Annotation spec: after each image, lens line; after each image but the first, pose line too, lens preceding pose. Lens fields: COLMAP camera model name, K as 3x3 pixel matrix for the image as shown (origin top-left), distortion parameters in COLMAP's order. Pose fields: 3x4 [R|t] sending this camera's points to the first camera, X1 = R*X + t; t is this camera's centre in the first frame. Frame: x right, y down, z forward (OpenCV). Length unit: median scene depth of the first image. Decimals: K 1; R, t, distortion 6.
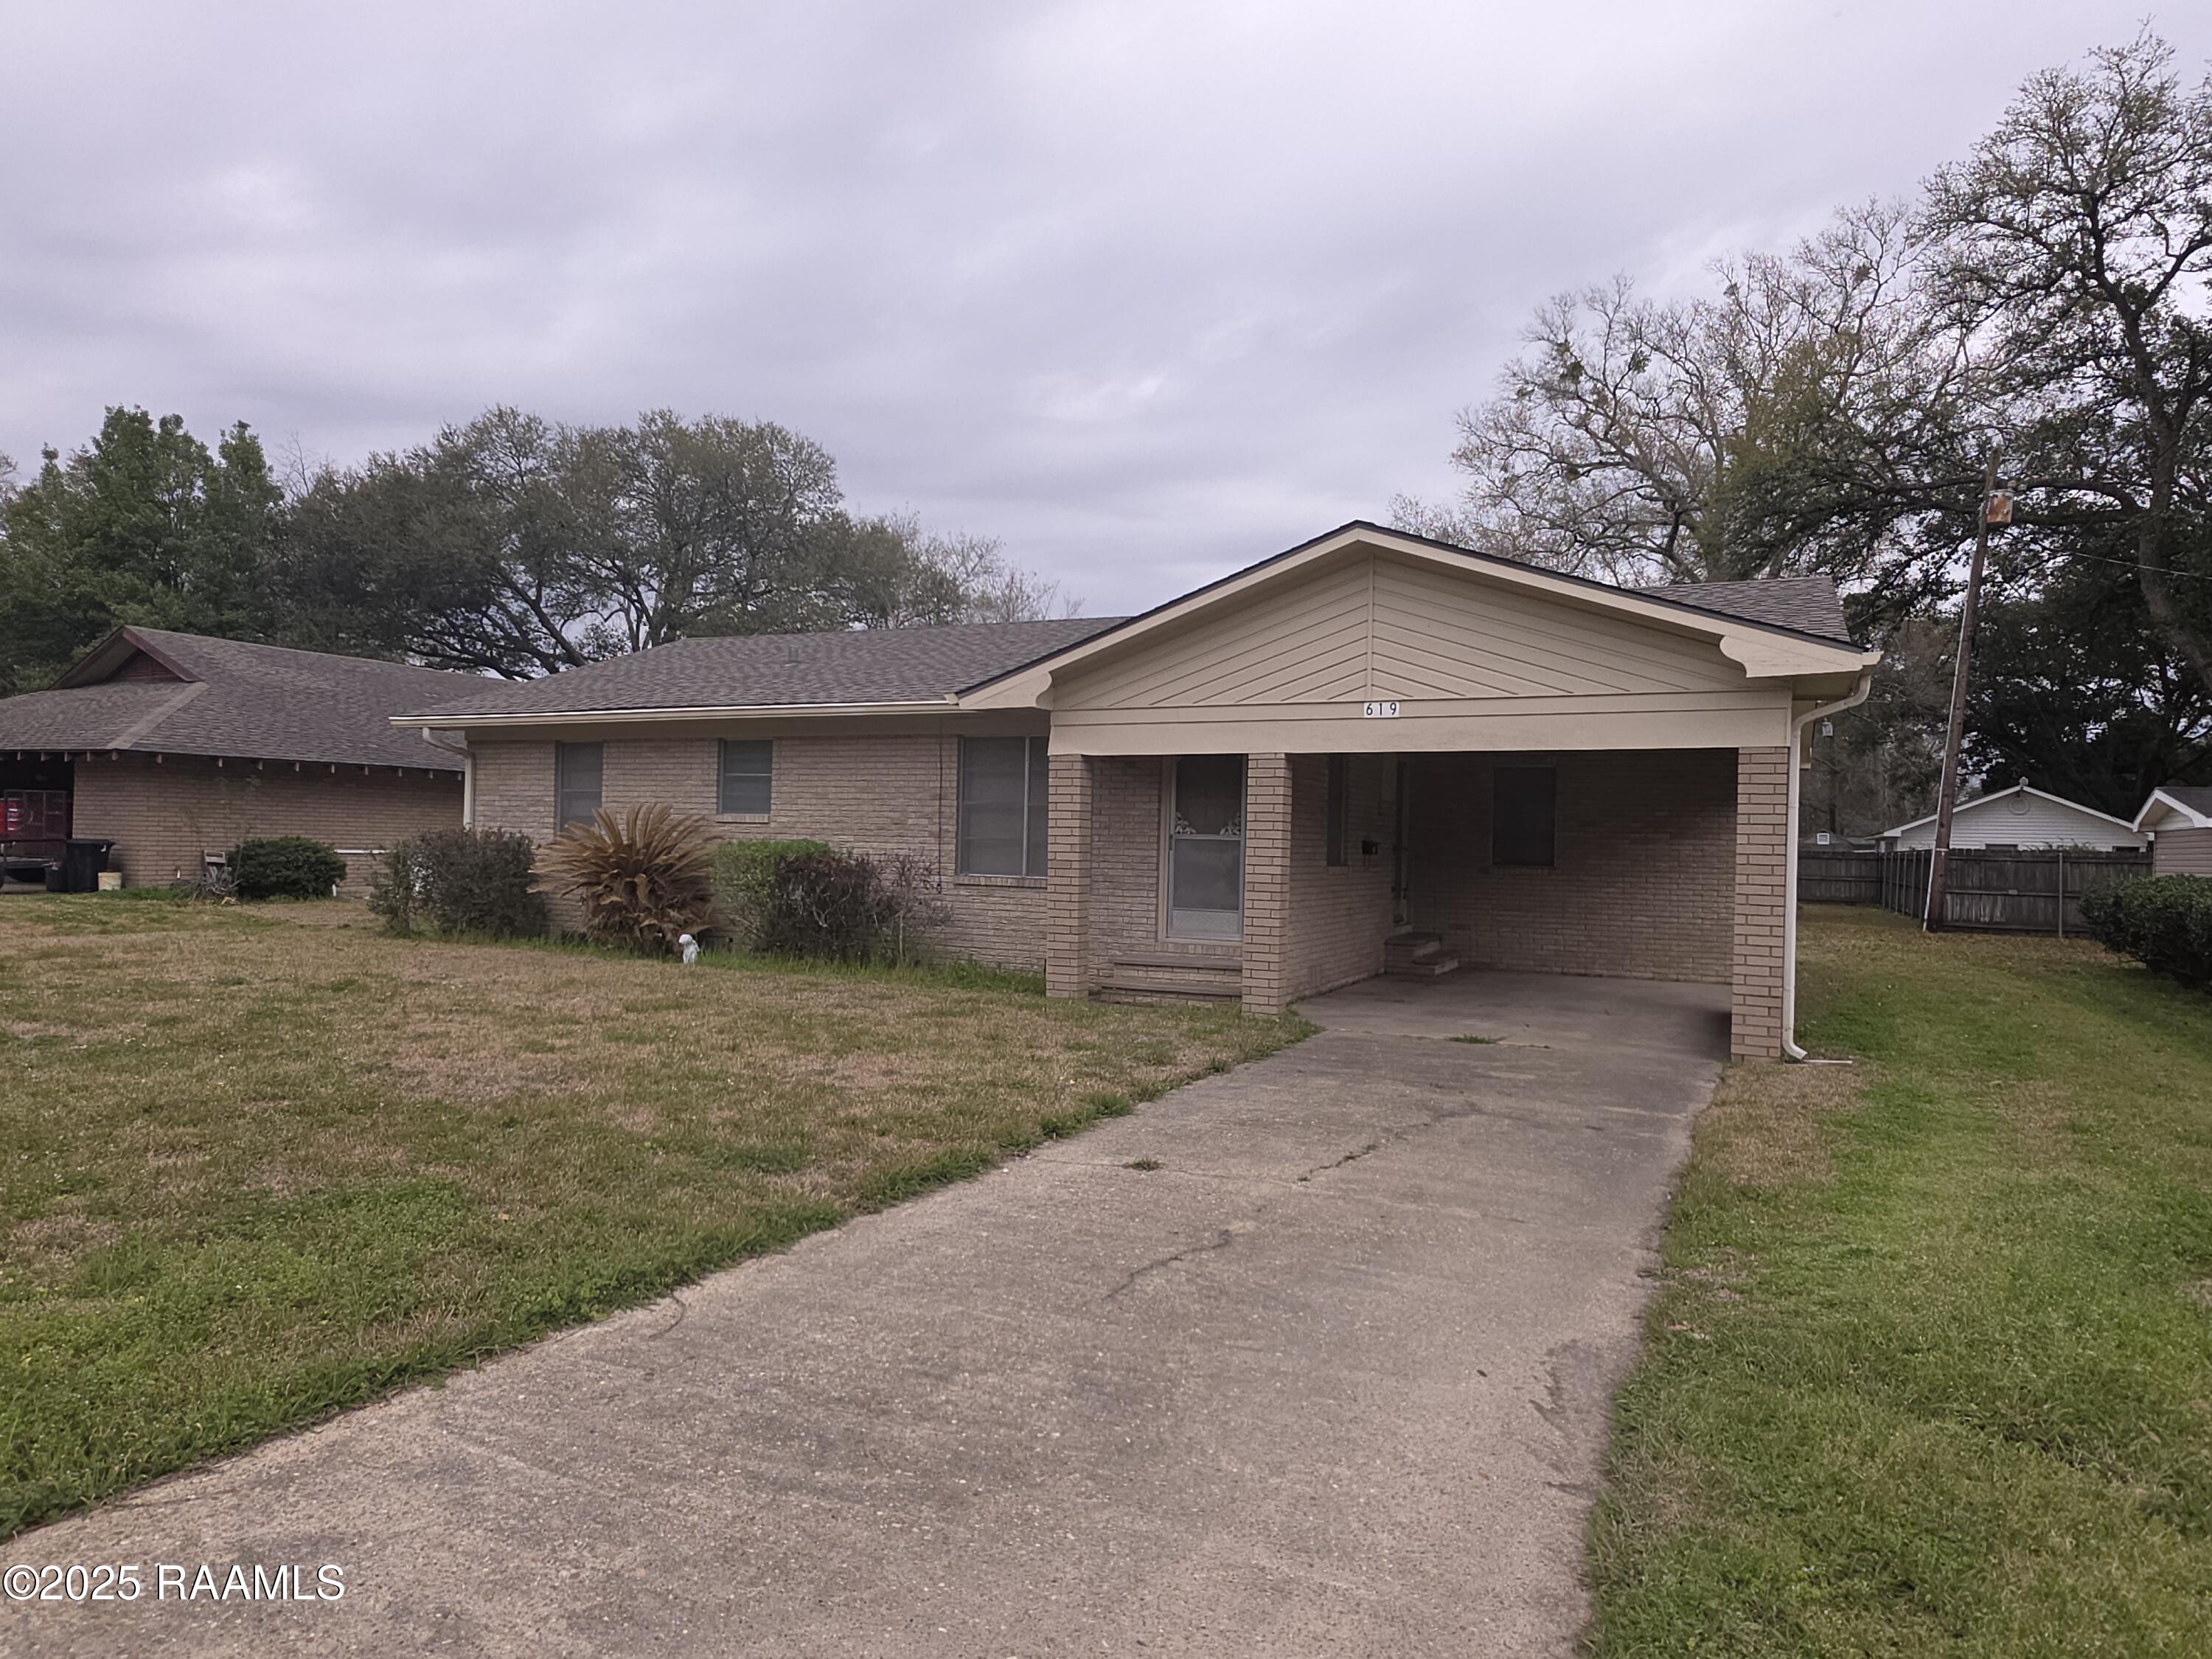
lens RADIAL K [[1359.3, 0, 1106.0], [0, 1359.3, 829.5], [0, 0, 1]] dist [0.008784, 0.002778]
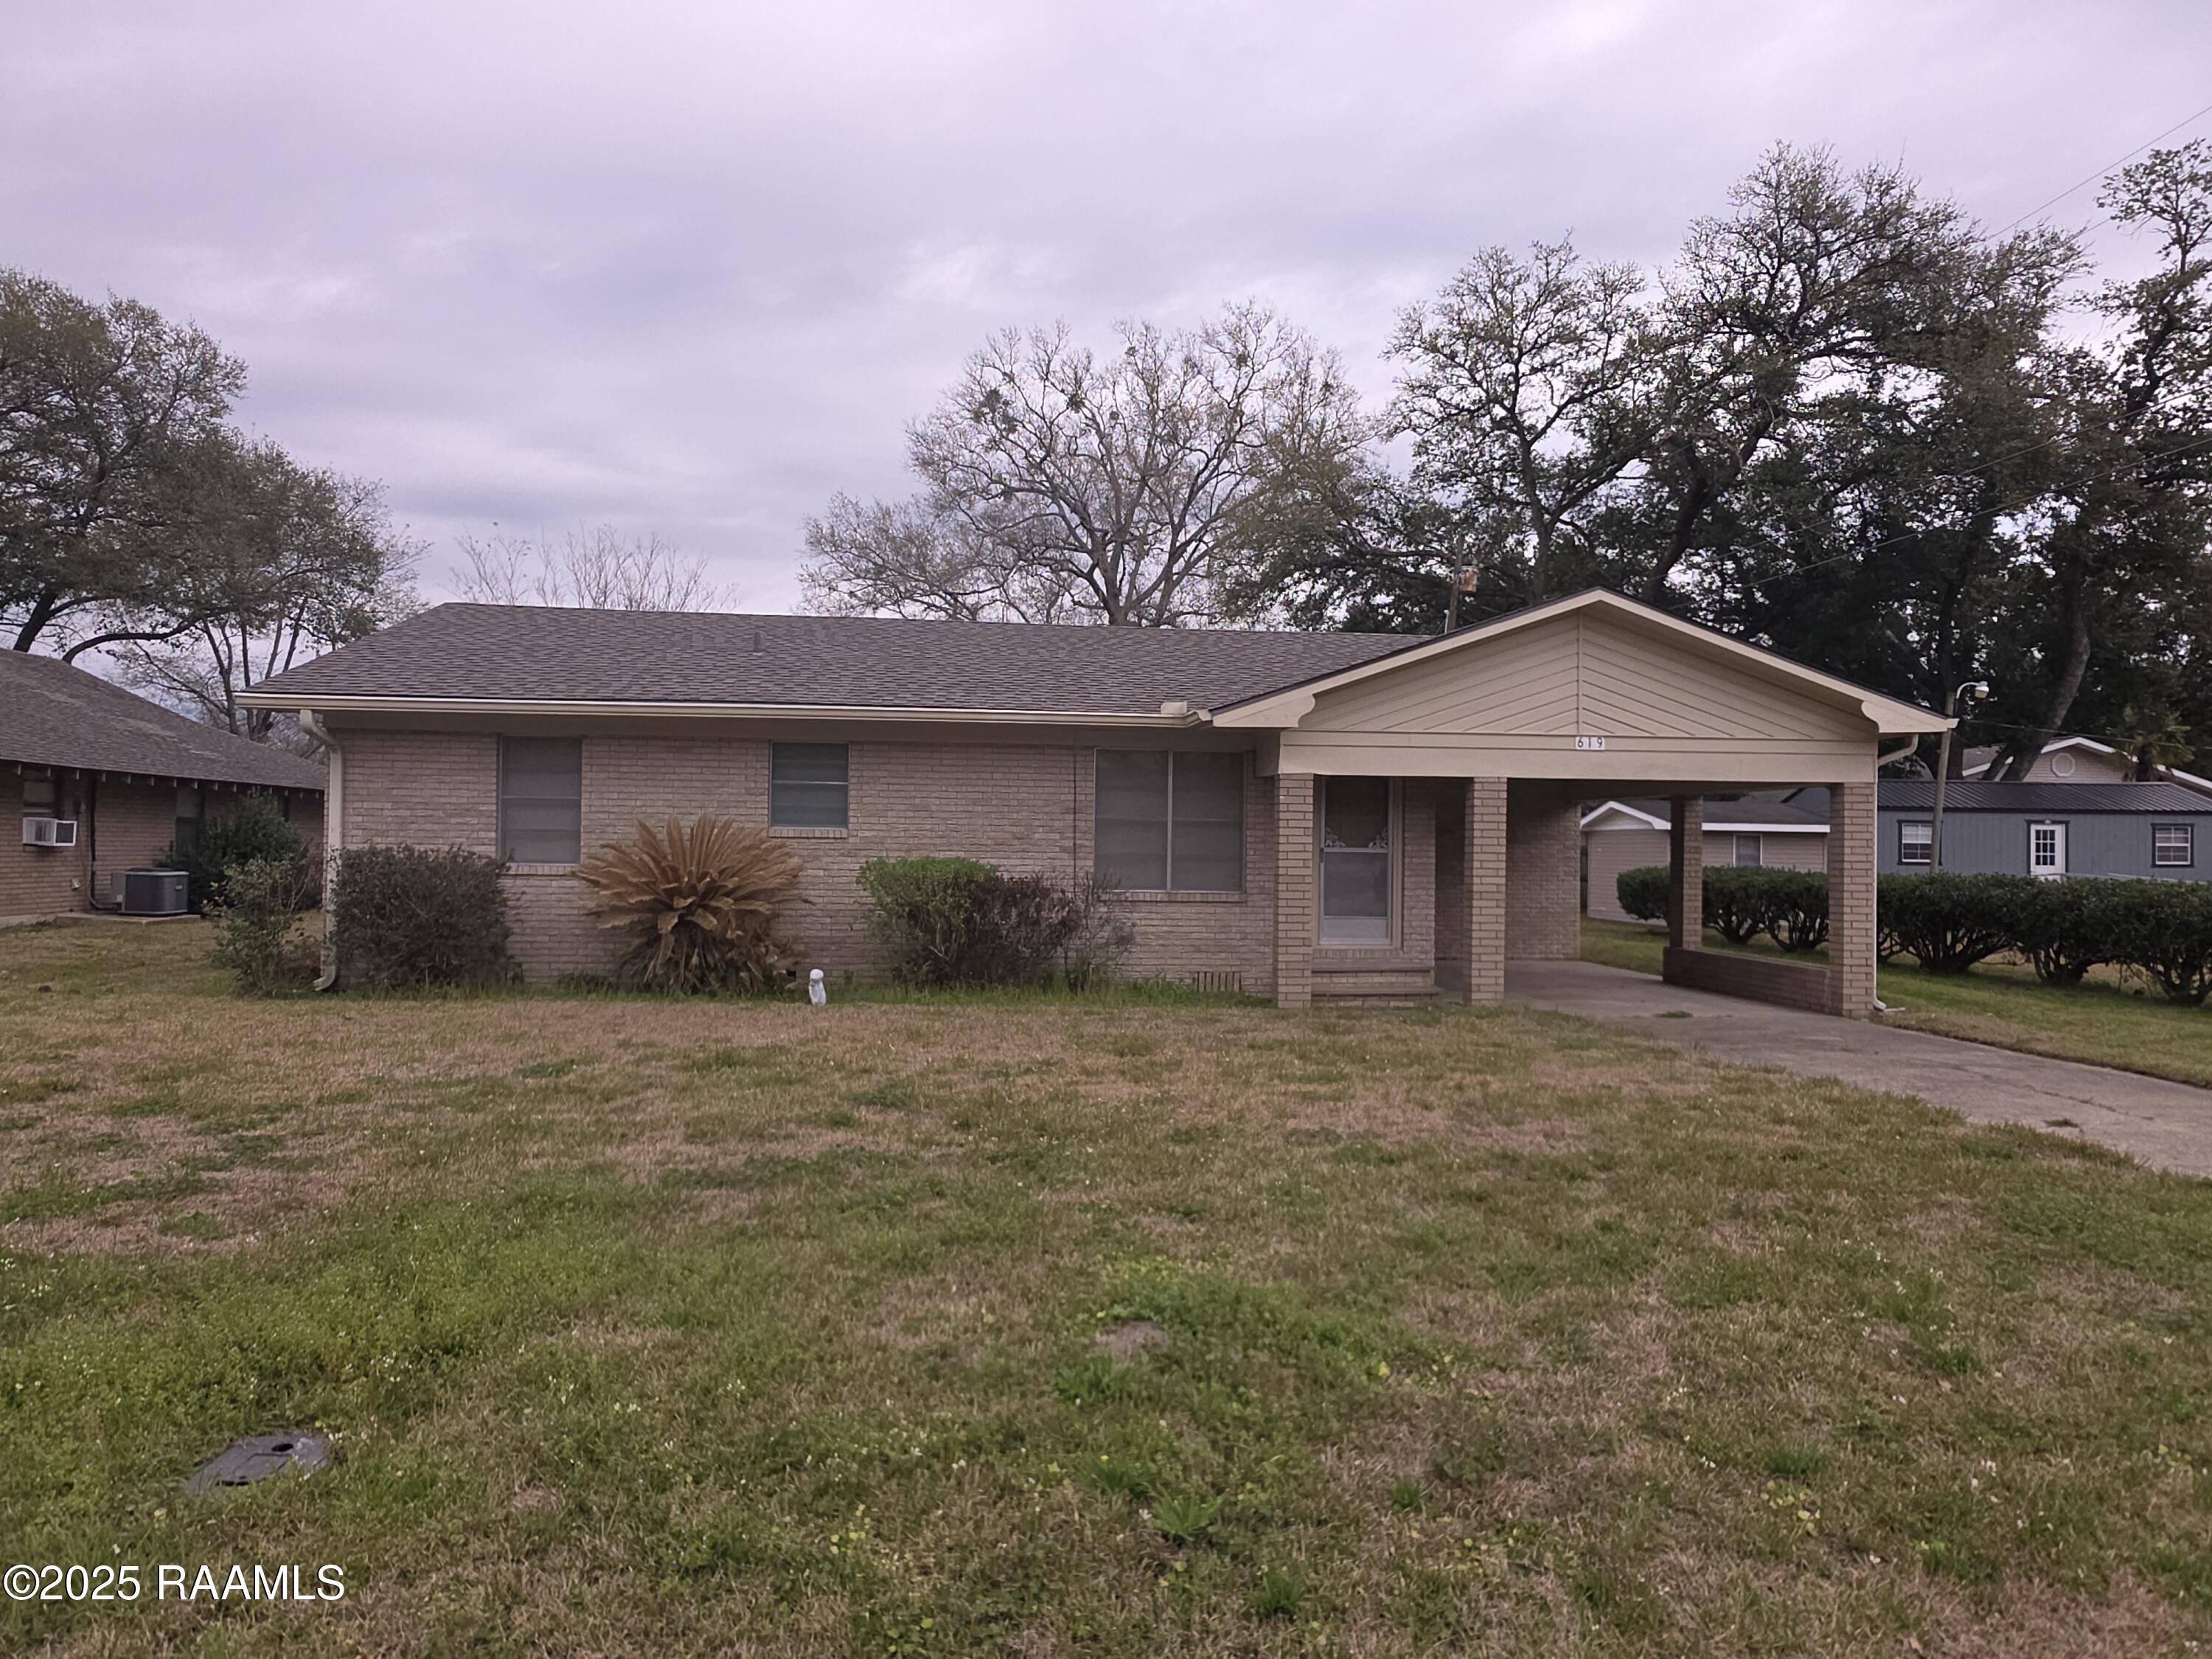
lens RADIAL K [[1359.3, 0, 1106.0], [0, 1359.3, 829.5], [0, 0, 1]] dist [0.008784, 0.002778]
pose [[0.849043, -0.005257, 0.528298, -0.685784], [0.001795, 0.999973, 0.007066, -0.019426], [-0.528321, -0.005051, 0.849029, 0.191540]]
